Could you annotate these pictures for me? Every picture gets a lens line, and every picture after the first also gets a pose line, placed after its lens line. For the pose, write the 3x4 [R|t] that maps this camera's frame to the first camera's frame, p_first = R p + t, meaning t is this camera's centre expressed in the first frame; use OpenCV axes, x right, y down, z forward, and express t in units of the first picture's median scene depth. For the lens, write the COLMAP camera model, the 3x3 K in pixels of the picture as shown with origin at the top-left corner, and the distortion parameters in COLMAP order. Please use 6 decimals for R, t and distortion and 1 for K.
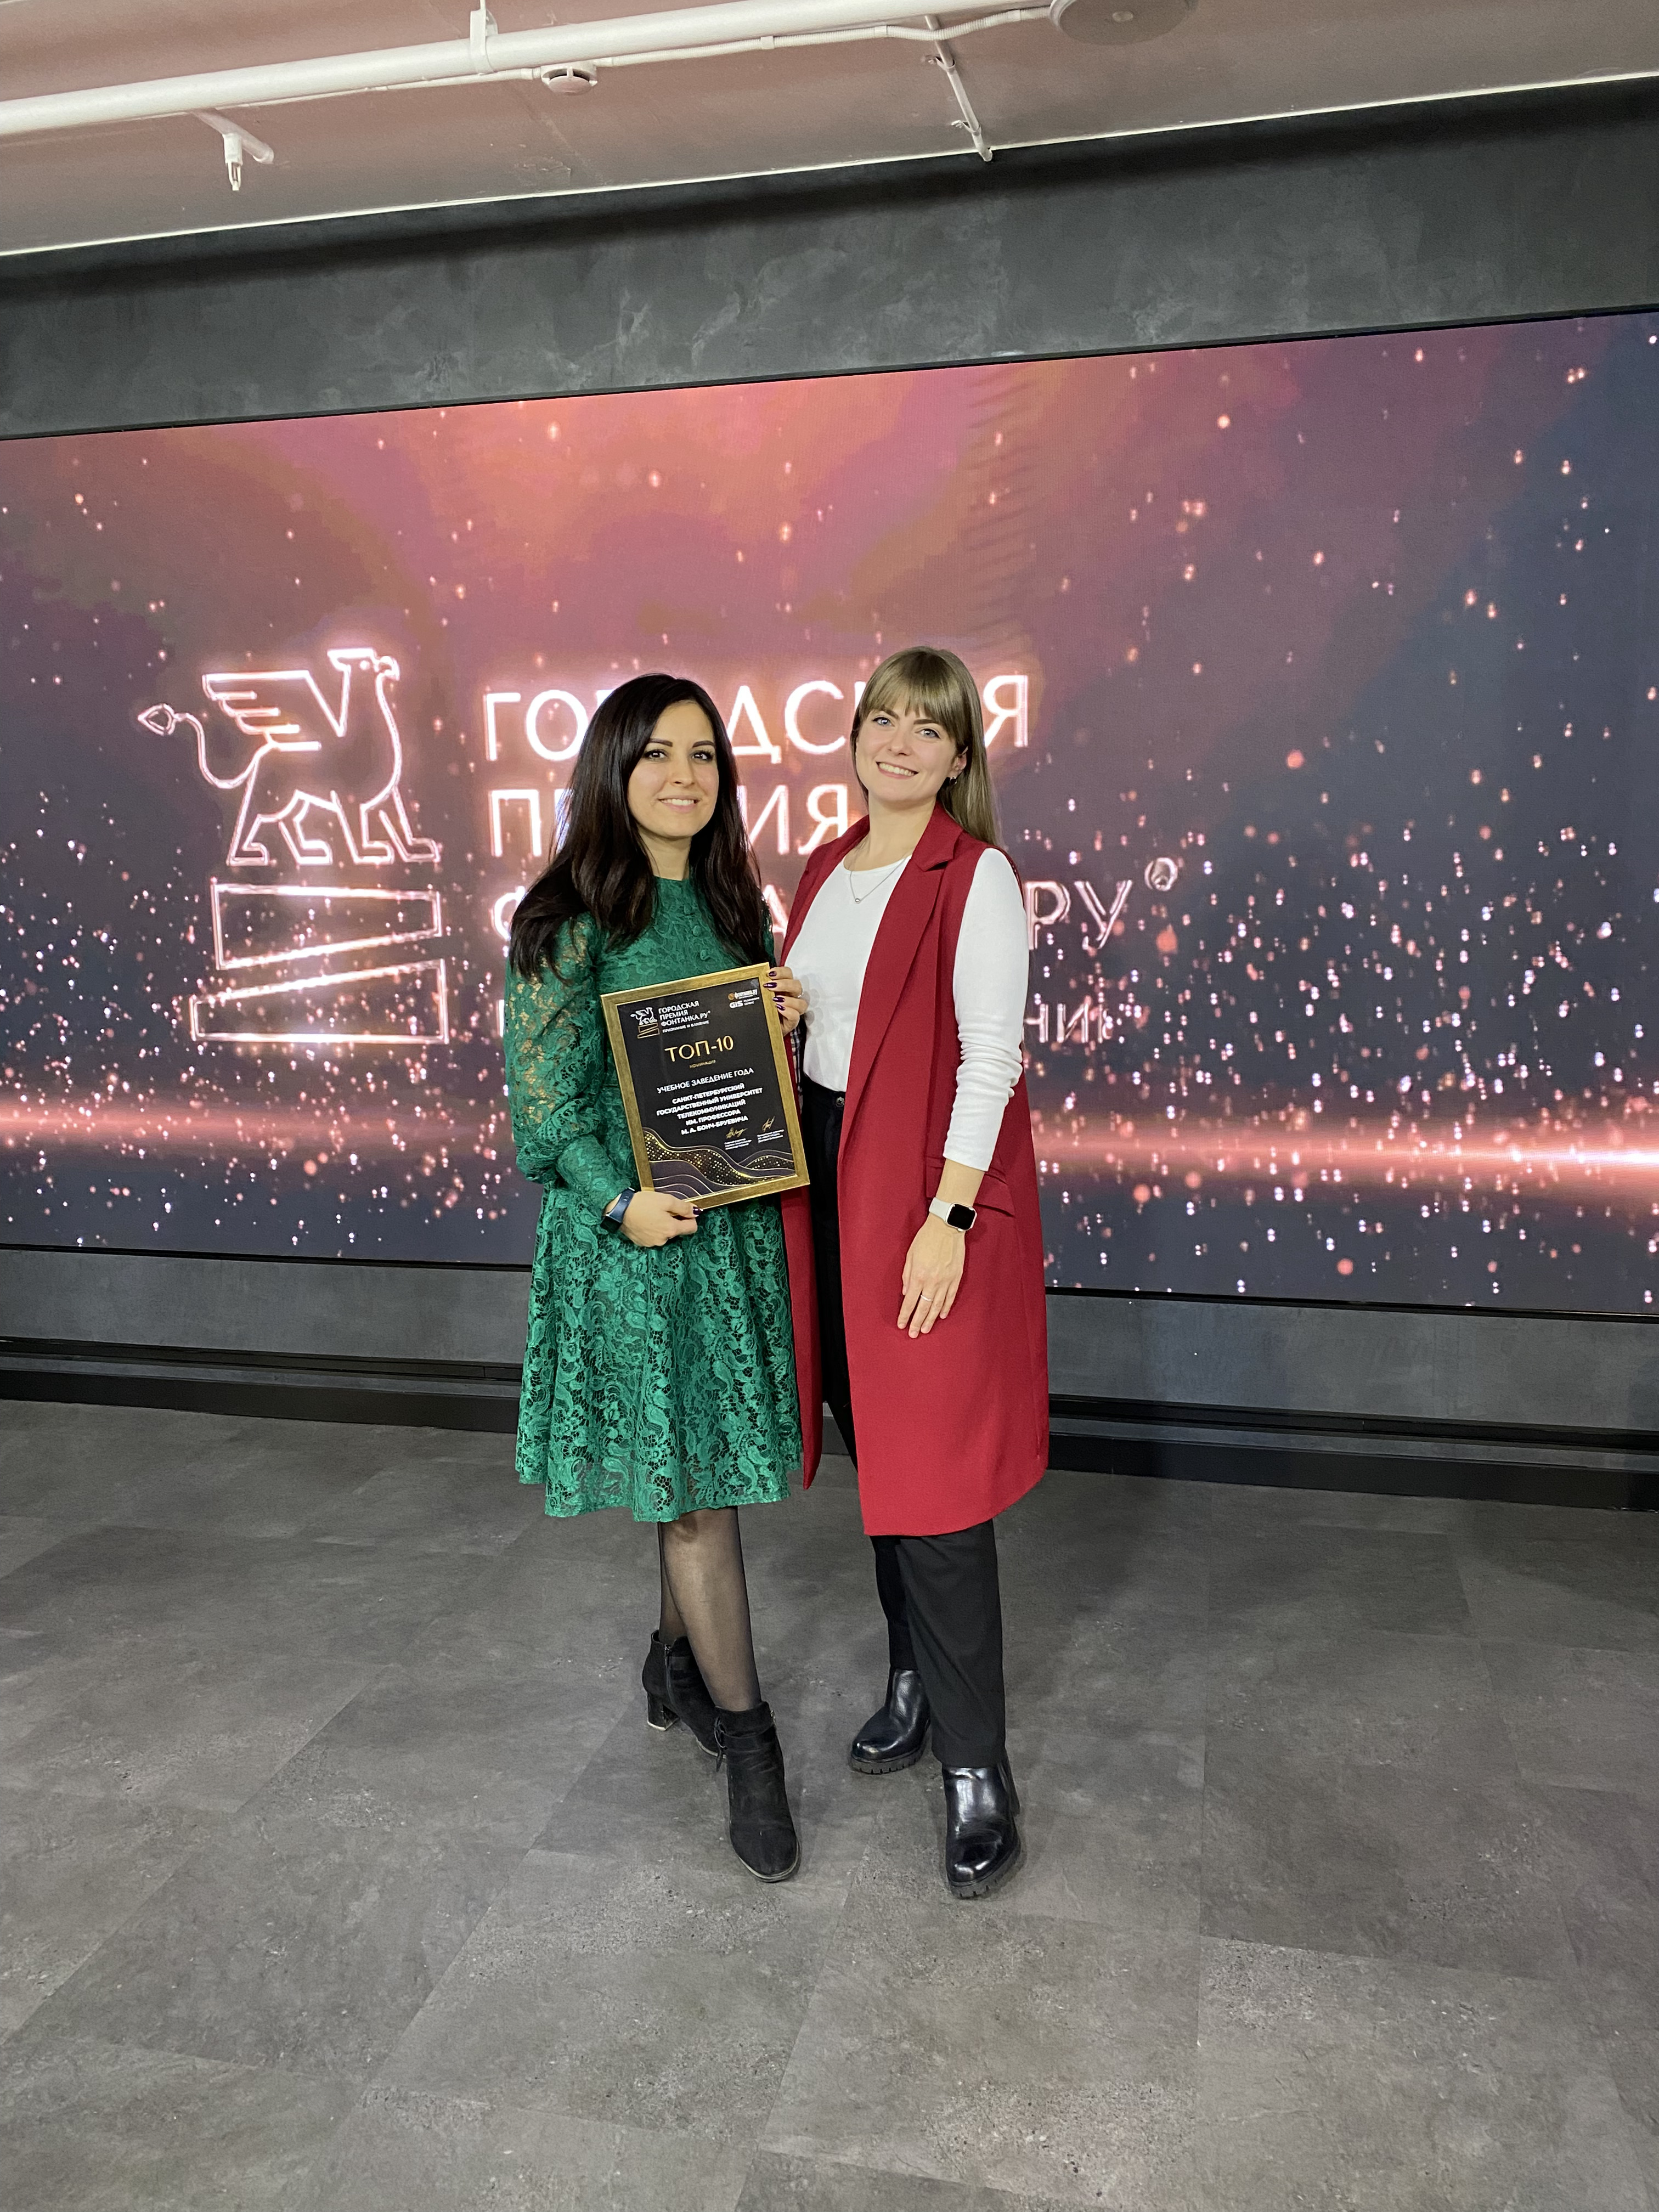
lens RADIAL K [[1668.8, 0, 842.5], [0, 1668.8, 1096.6], [0, 0, 1]] dist [-0.004946, -0.003183]
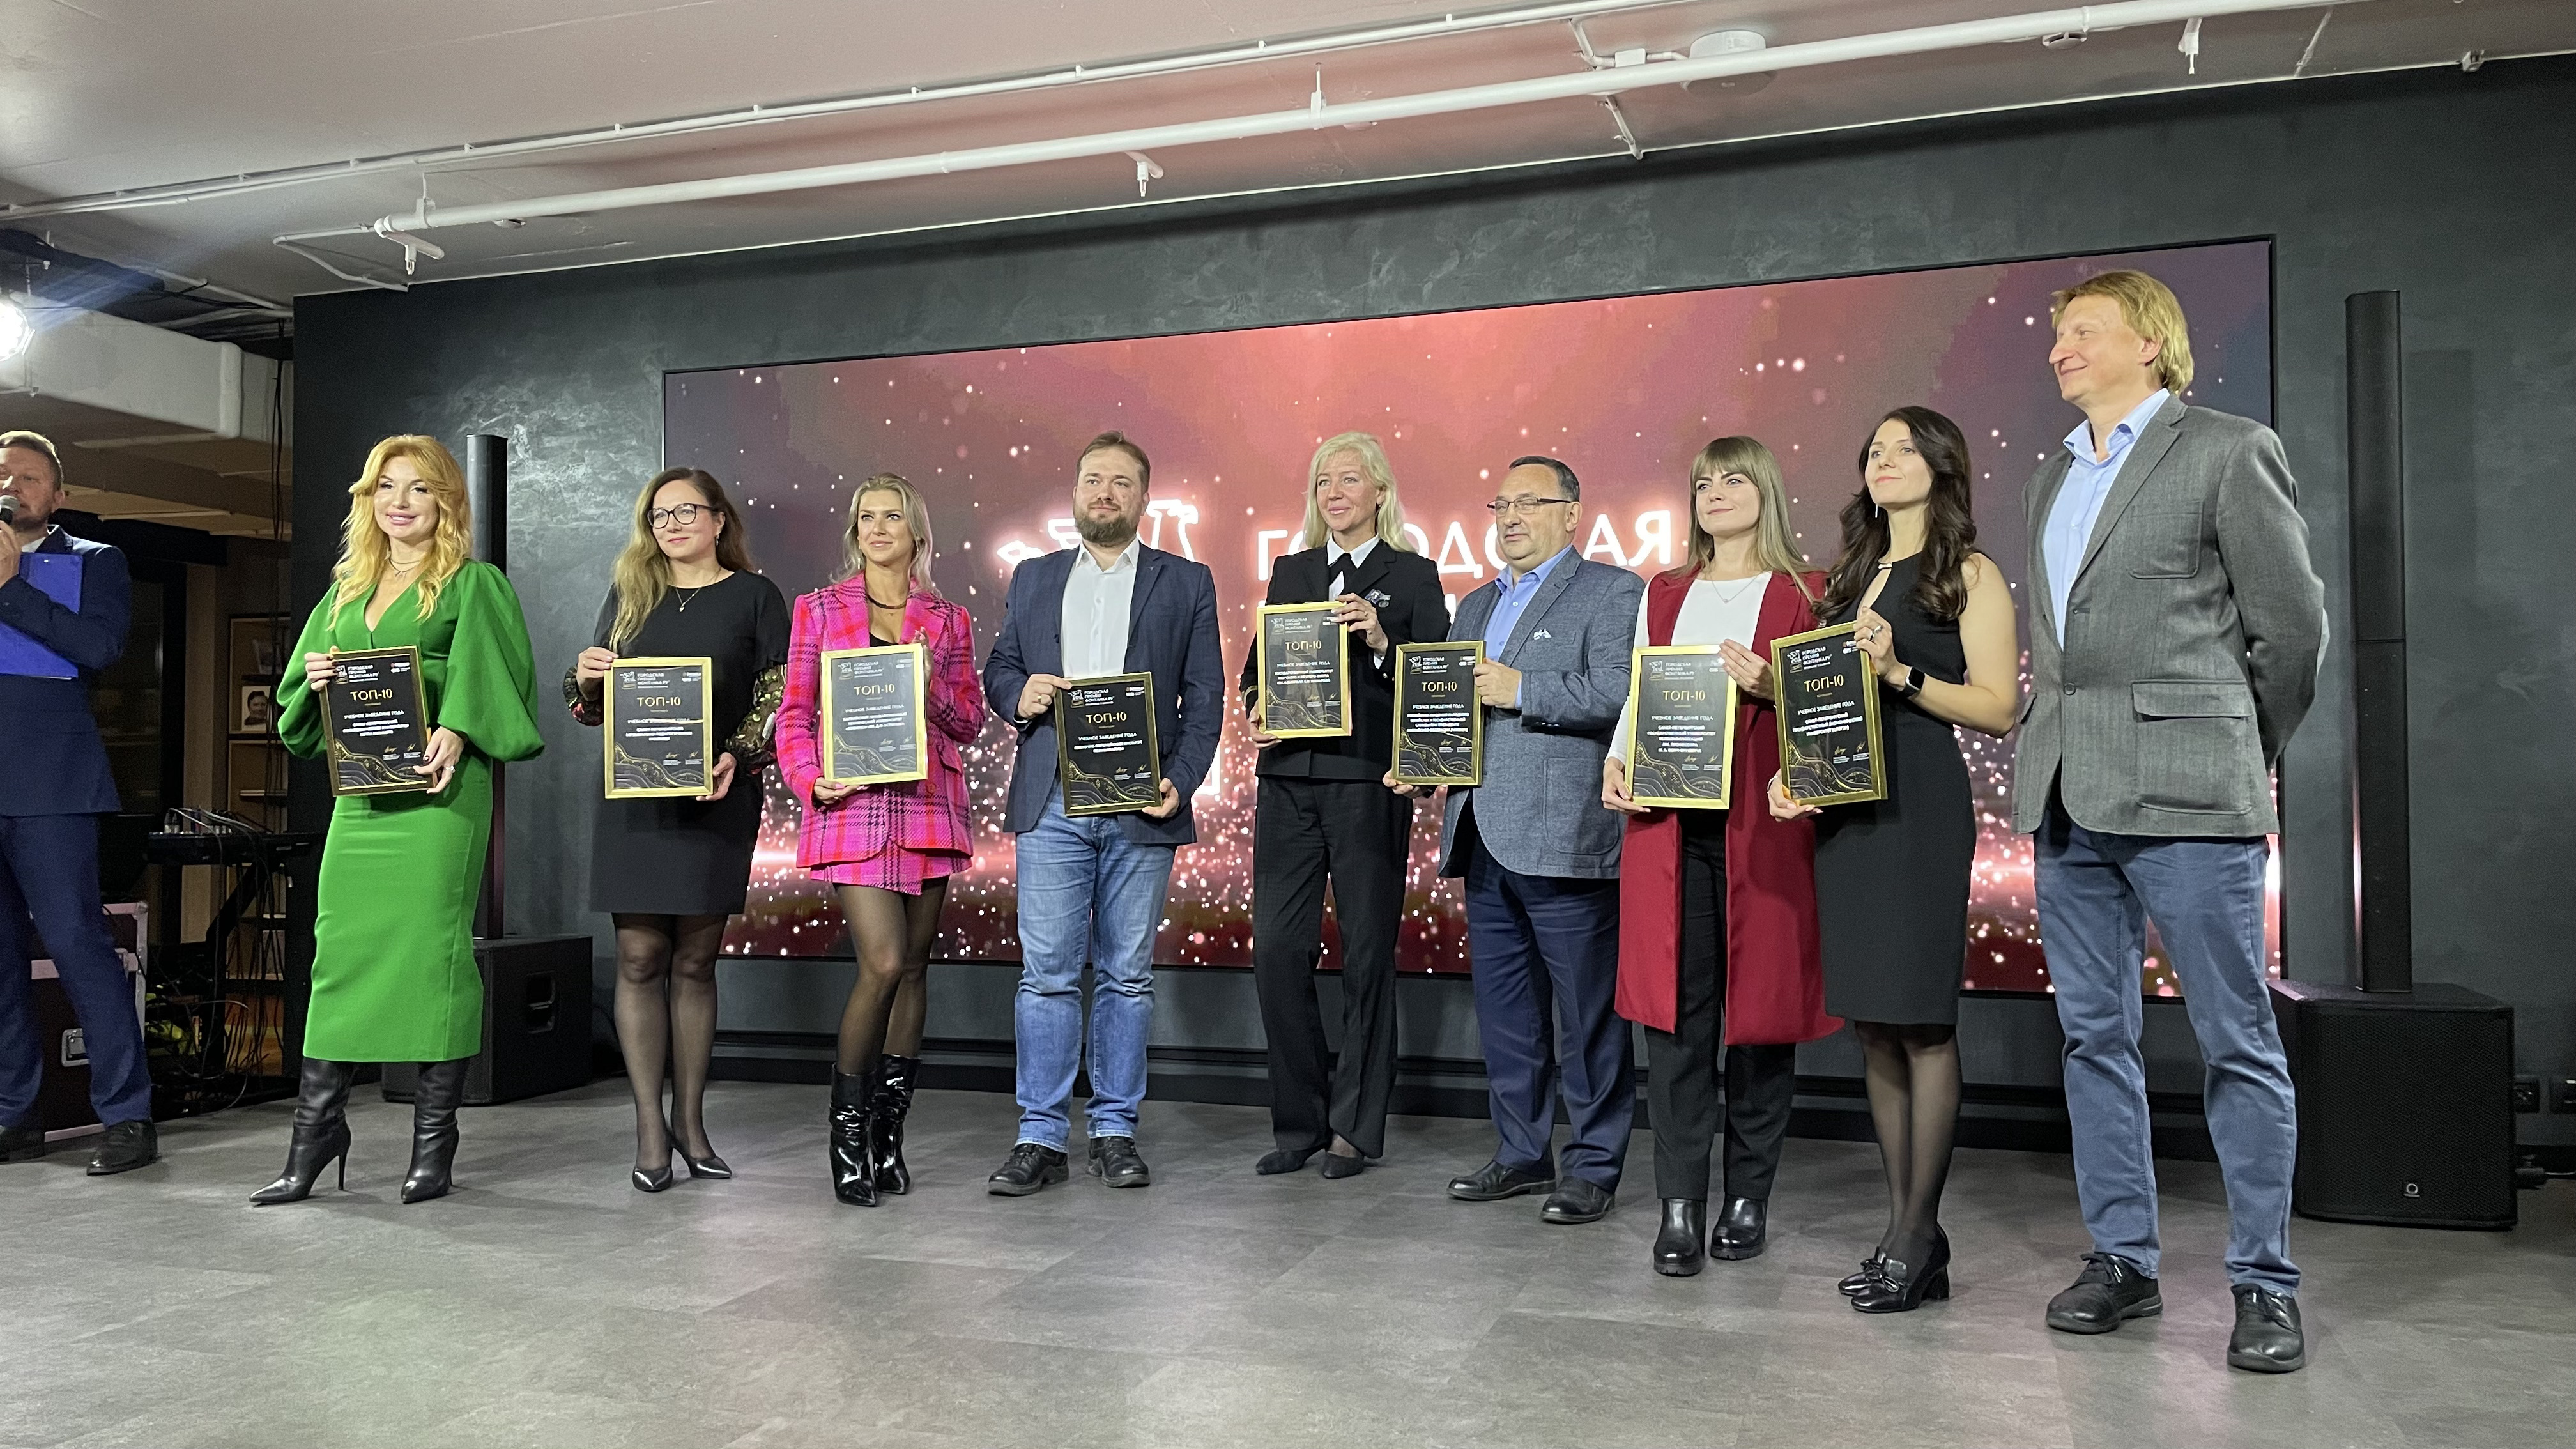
lens RADIAL K [[1950.6, 0, 1285.2], [0, 1950.6, 738.3], [0, 0, 1]] dist [0.026092, -0.020385]
pose [[0.992890, 0.014571, -0.118138, -0.007489], [-0.037011, 0.981075, -0.190059, 0.236918], [0.113133, 0.193080, 0.974639, -0.535533]]
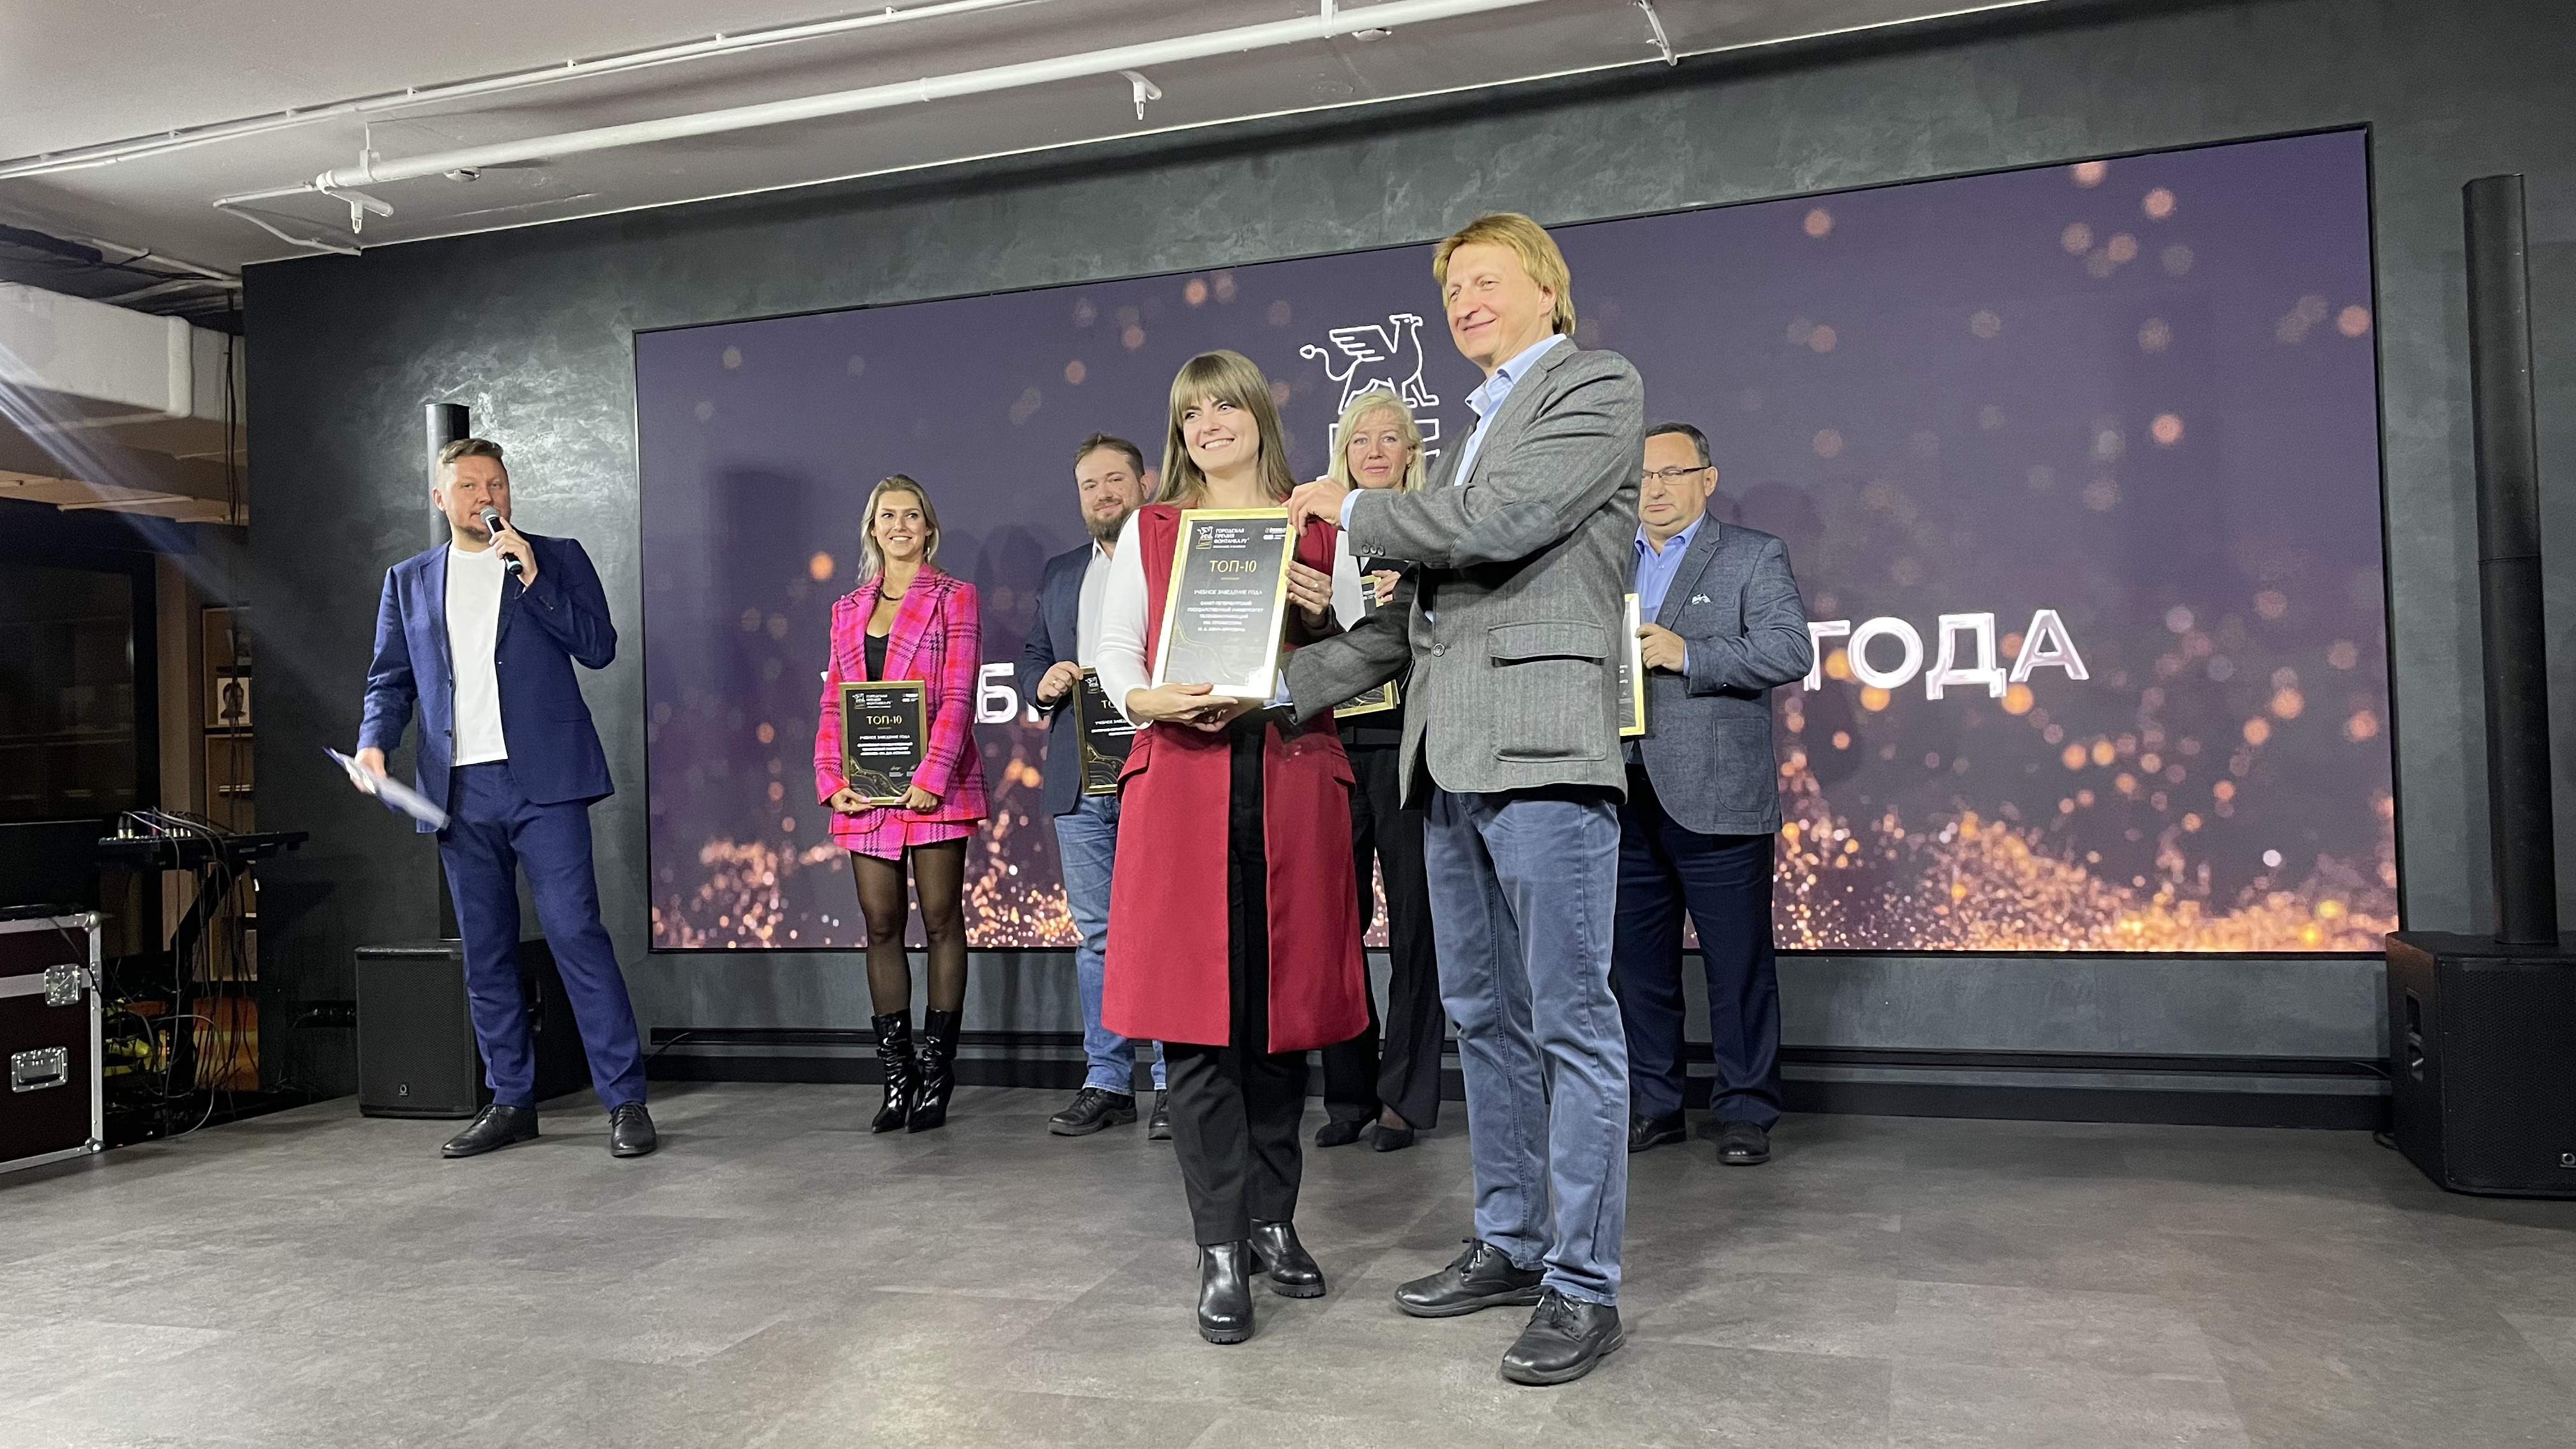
lens RADIAL K [[1950.6, 0, 1278.7], [0, 1950.6, 709.7], [0, 0, 1]] dist [0.026092, -0.020385]
pose [[0.992570, -0.015109, -0.120736, -0.041392], [-0.007349, 0.983006, -0.183425, 0.211887], [0.121456, 0.182949, 0.975591, -0.428772]]
